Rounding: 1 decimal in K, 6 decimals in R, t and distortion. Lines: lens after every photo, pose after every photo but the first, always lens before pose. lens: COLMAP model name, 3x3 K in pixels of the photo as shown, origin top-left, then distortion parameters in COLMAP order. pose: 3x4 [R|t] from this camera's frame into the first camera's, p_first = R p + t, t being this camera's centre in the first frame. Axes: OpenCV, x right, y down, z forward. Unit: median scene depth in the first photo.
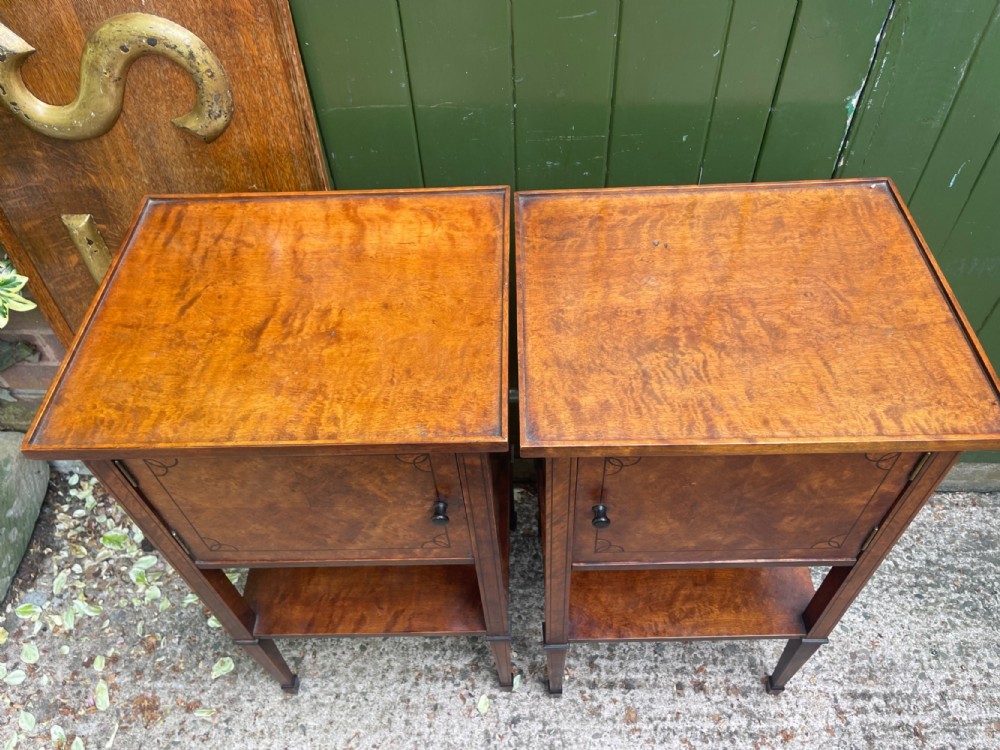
lens RADIAL K [[765.0, 0, 509.7], [0, 765.0, 374.6], [0, 0, 1]] dist [0.080122, -0.115738]
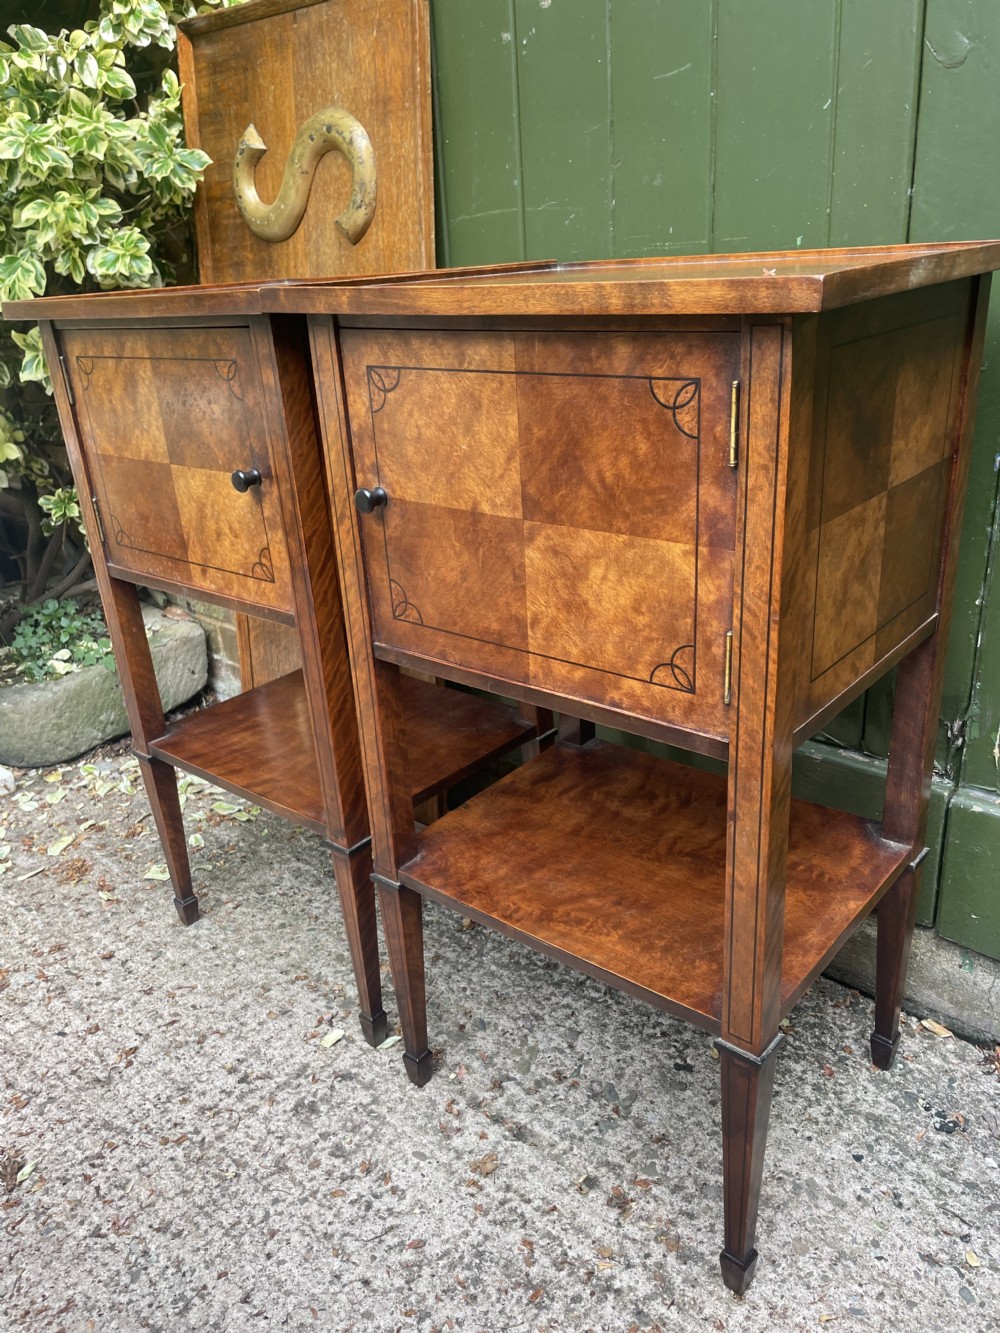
lens RADIAL K [[1019.7, 0, 485.5], [0, 1019.7, 663.0], [0, 0, 1]] dist [0.080122, -0.115738]
pose [[0.751037, 0.234749, -0.617120, 0.527051], [-0.480788, 0.835045, -0.267475, 0.328666], [0.452533, 0.497587, 0.740014, 0.248187]]
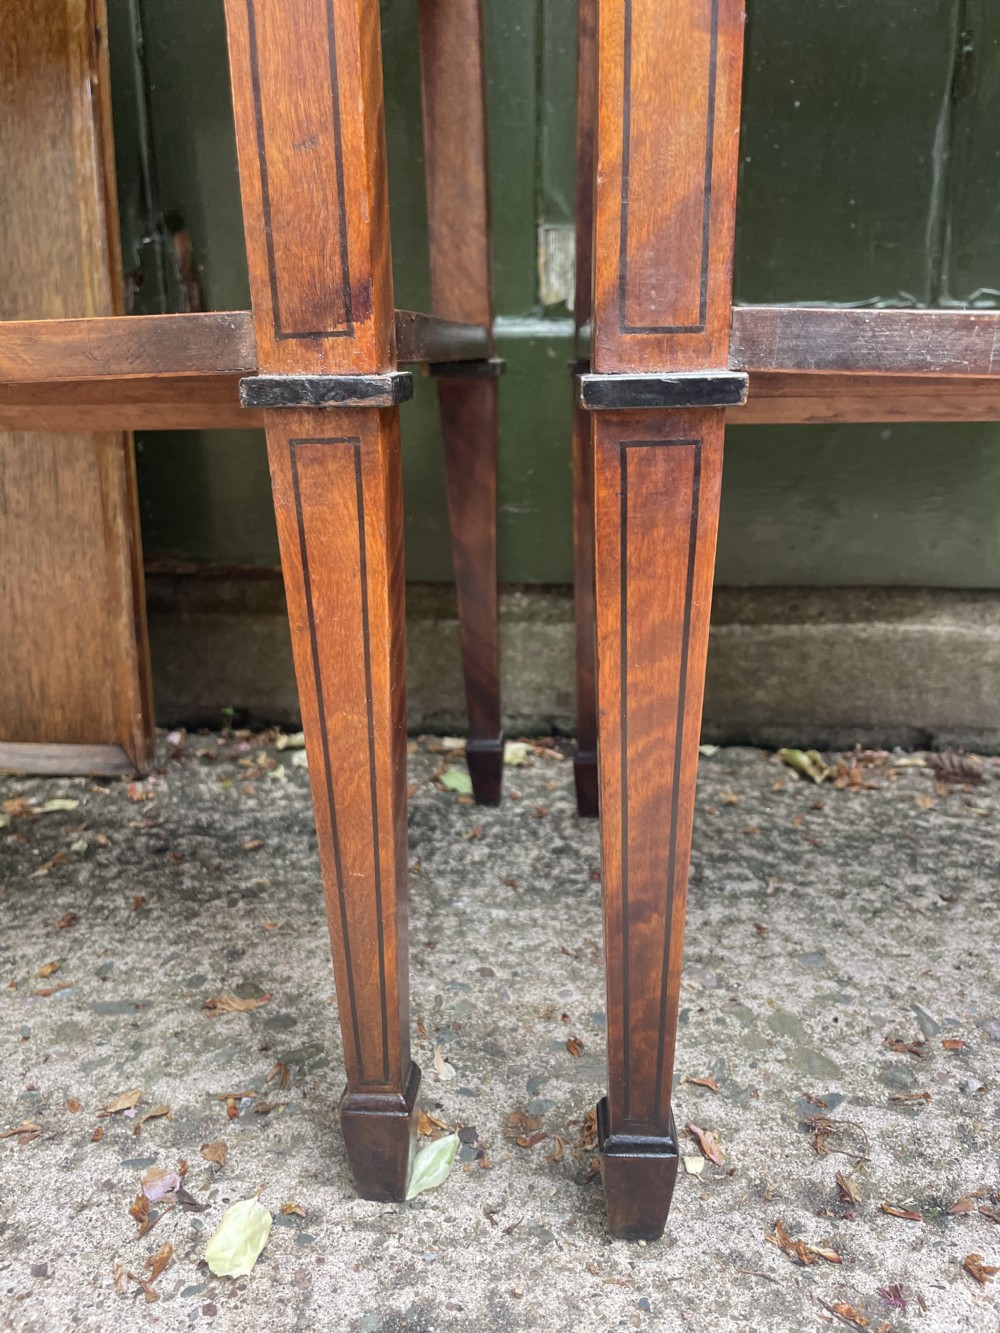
lens RADIAL K [[1034.3, 0, 491.2], [0, 1034.3, 658.2], [0, 0, 1]] dist [0.059196, -0.098180]
pose [[0.996463, 0.043065, -0.072158, 0.036718], [-0.075789, 0.831477, -0.550365, 0.440234], [0.036296, 0.553887, 0.831800, 0.716417]]
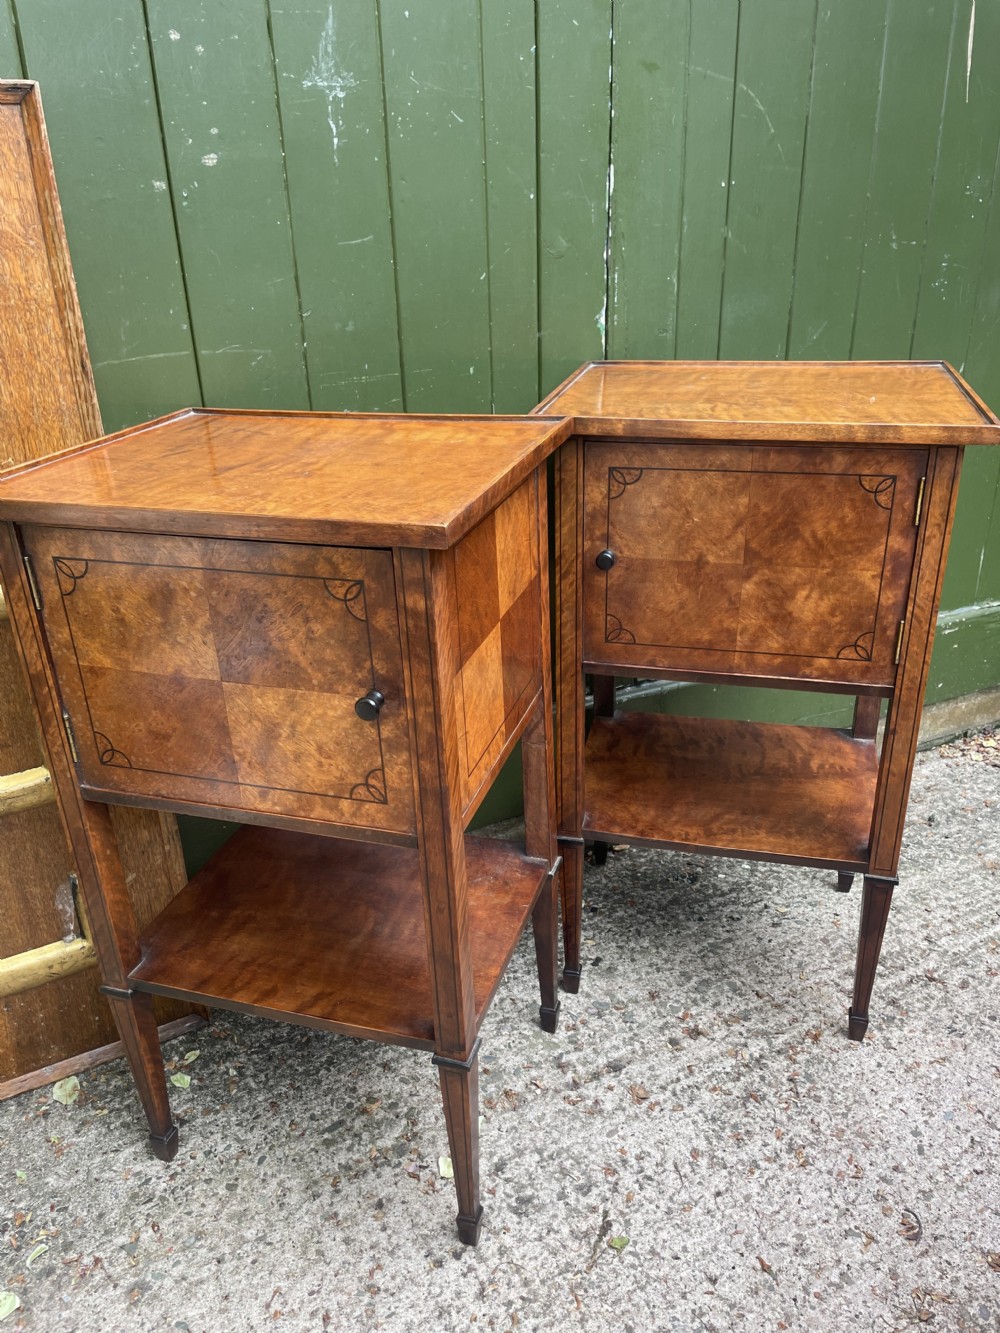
lens RADIAL K [[1019.7, 0, 496.6], [0, 1019.7, 658.2], [0, 0, 1]] dist [0.080122, -0.115738]
pose [[0.884563, -0.187510, 0.427070, -0.290243], [0.359864, 0.856872, -0.369144, 0.391656], [-0.296726, 0.480218, 0.825436, 0.046300]]
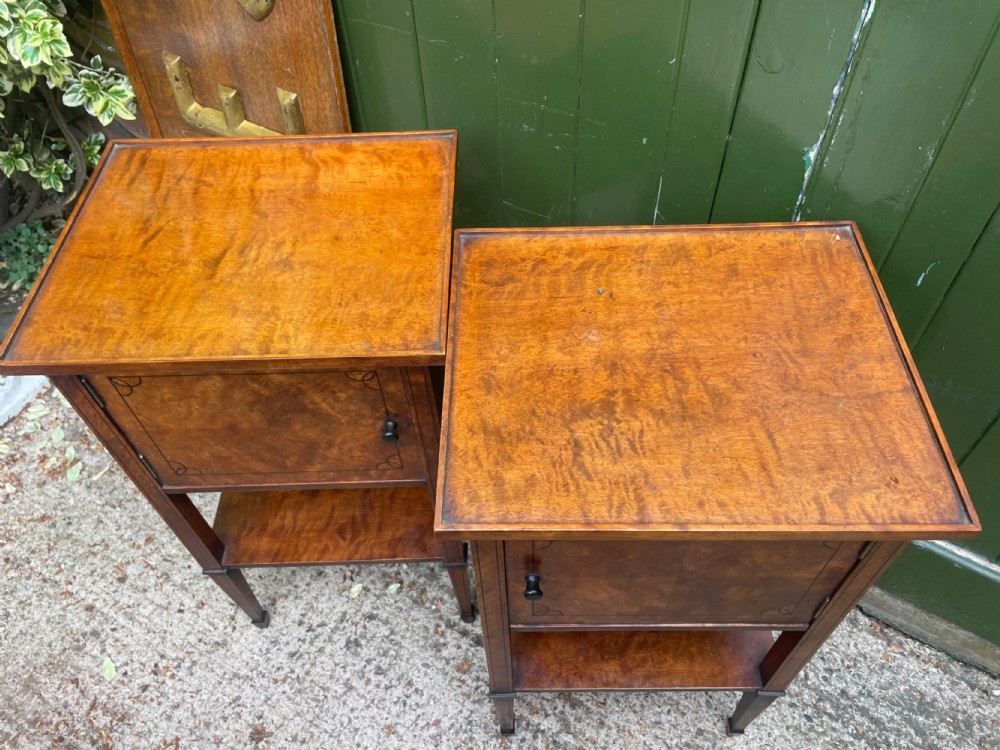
lens RADIAL K [[765.0, 0, 508.2], [0, 765.0, 365.9], [0, 0, 1]] dist [0.080122, -0.115738]
pose [[0.873668, 0.384251, -0.298422, 0.356357], [-0.373927, 0.922742, 0.093413, -0.051163], [0.311260, 0.029977, 0.949852, 0.017075]]
